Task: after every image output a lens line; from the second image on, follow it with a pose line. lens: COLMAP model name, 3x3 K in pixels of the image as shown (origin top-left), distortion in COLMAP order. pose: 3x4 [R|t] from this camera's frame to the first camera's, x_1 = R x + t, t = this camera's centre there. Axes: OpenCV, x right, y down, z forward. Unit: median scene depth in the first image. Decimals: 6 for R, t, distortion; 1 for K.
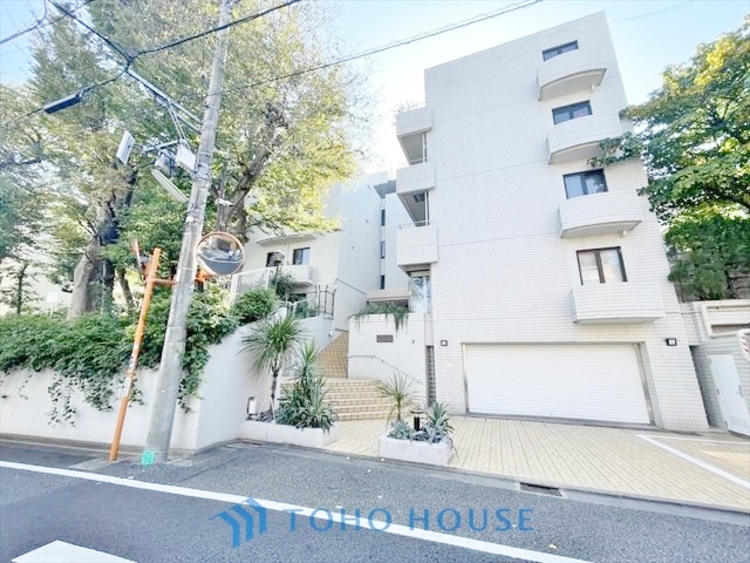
lens RADIAL K [[299.3, 0, 372.1], [0, 299.3, 279.0], [0, 0, 1]] dist [0.000876, -0.000126]
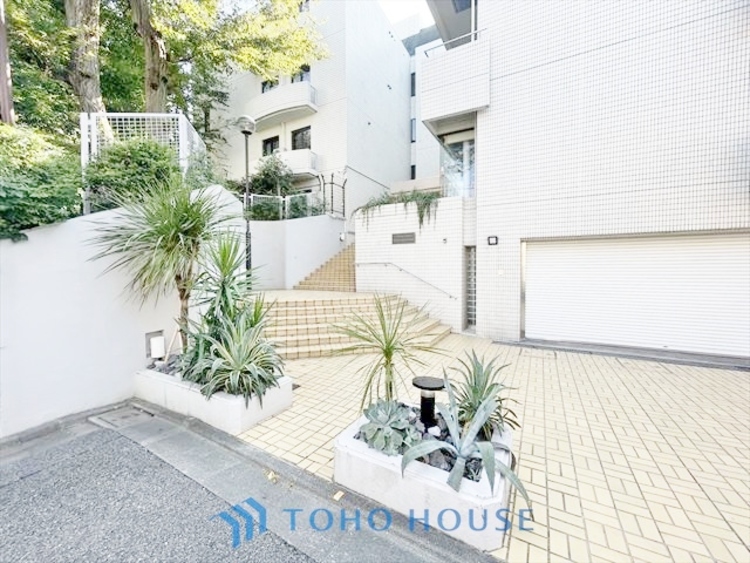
lens RADIAL K [[299.3, 0, 372.1], [0, 299.3, 279.0], [0, 0, 1]] dist [0.000876, -0.000126]
pose [[0.990709, -0.017100, -0.134918, 0.061928], [0.055486, 0.956562, 0.286200, 0.086391], [0.124163, -0.291027, 0.948624, 0.302581]]
